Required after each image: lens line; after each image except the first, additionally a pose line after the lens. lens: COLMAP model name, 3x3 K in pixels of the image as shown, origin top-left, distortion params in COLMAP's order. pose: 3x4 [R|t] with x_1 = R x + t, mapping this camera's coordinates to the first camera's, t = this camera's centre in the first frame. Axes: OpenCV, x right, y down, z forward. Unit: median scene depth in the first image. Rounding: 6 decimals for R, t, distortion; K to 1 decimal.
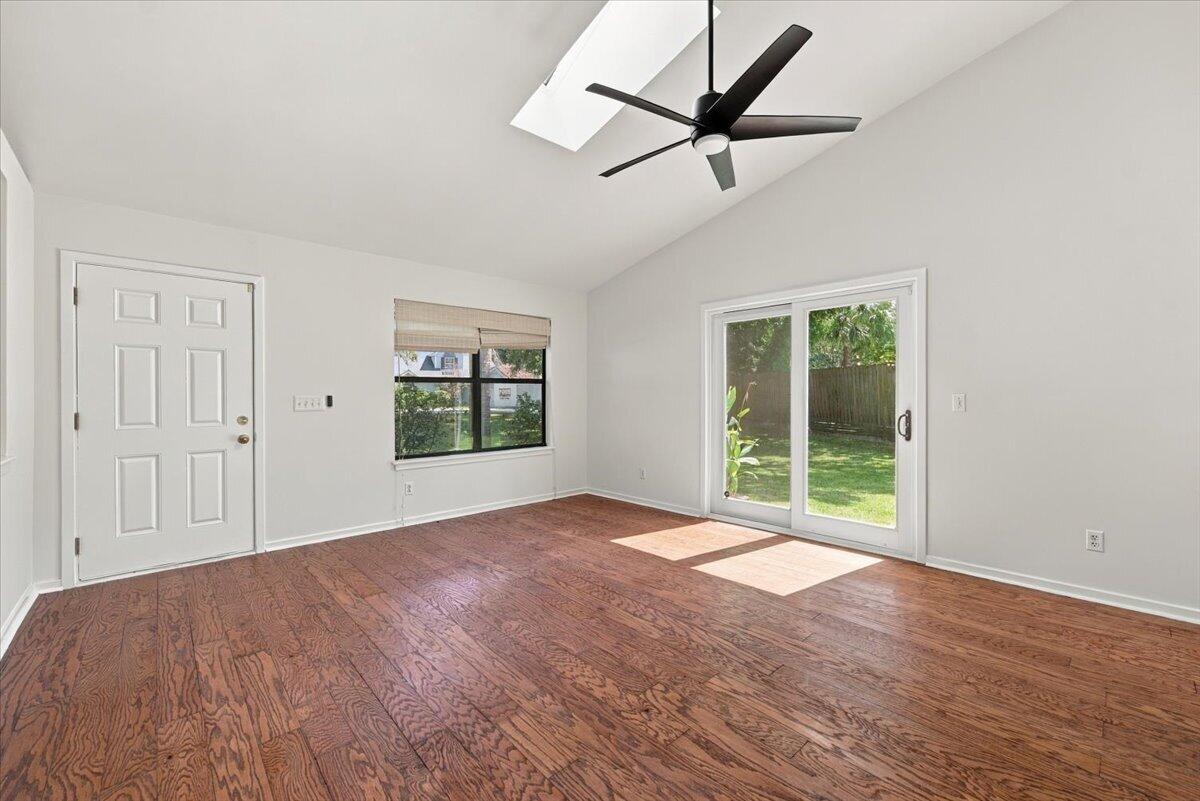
lens RADIAL K [[482.8, 0, 605.3], [0, 482.8, 402.8], [0, 0, 1]] dist [0.000497, -0.000057]
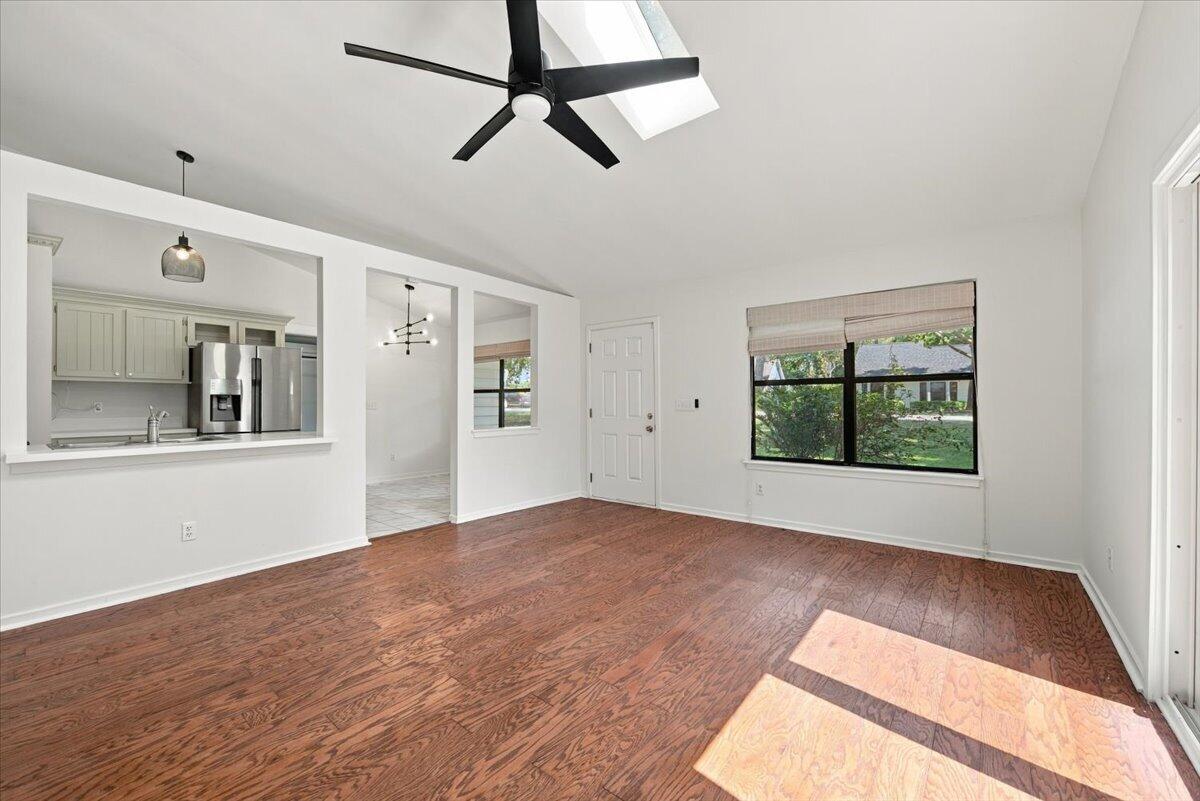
lens RADIAL K [[482.8, 0, 605.3], [0, 482.8, 402.8], [0, 0, 1]] dist [0.000497, -0.000057]
pose [[0.146708, 0.003198, -0.989175, 1.005704], [-0.009066, 0.999957, 0.001889, -0.008811], [0.989138, 0.008690, 0.146731, 0.923583]]
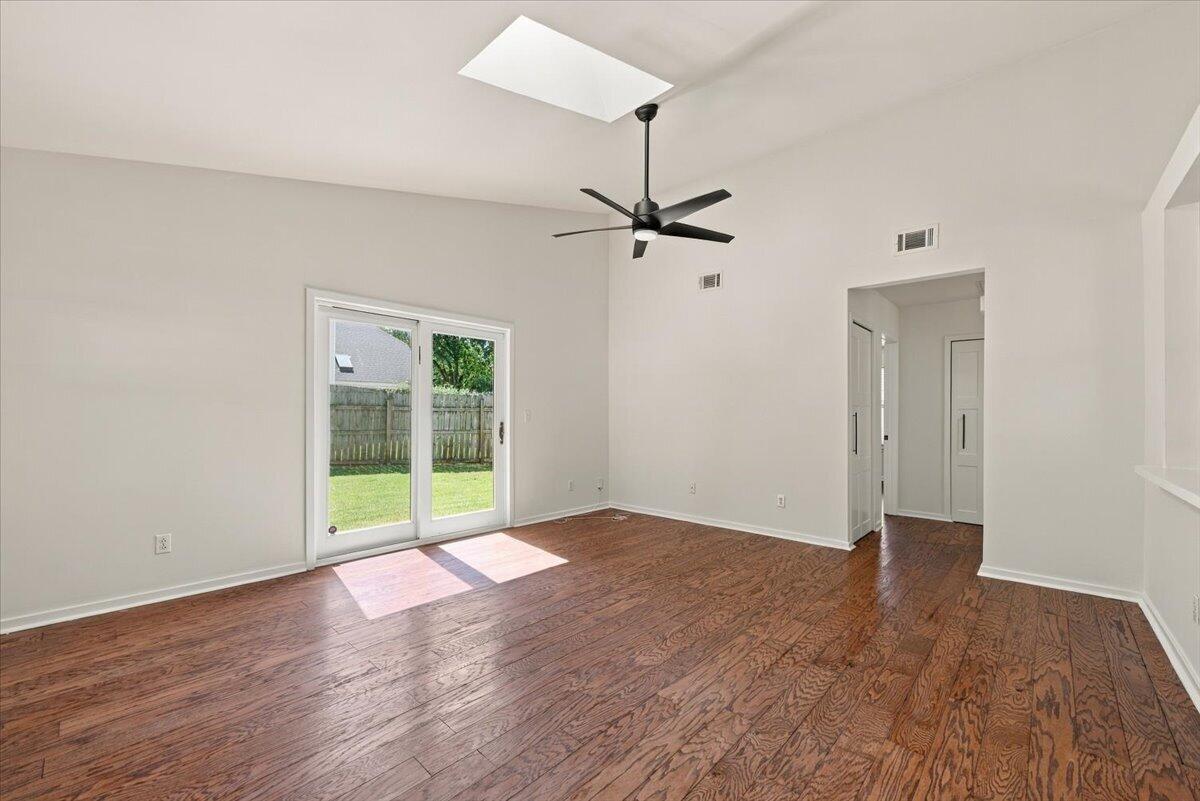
lens RADIAL K [[472.2, 0, 600.7], [0, 472.2, 416.5], [0, 0, 1]] dist [-0.000813, 0.000011]
pose [[-0.068978, -0.002389, 0.997615, -1.067490], [0.002427, 0.999994, 0.002563, -0.005032], [-0.997615, 0.002598, -0.068972, 1.127953]]
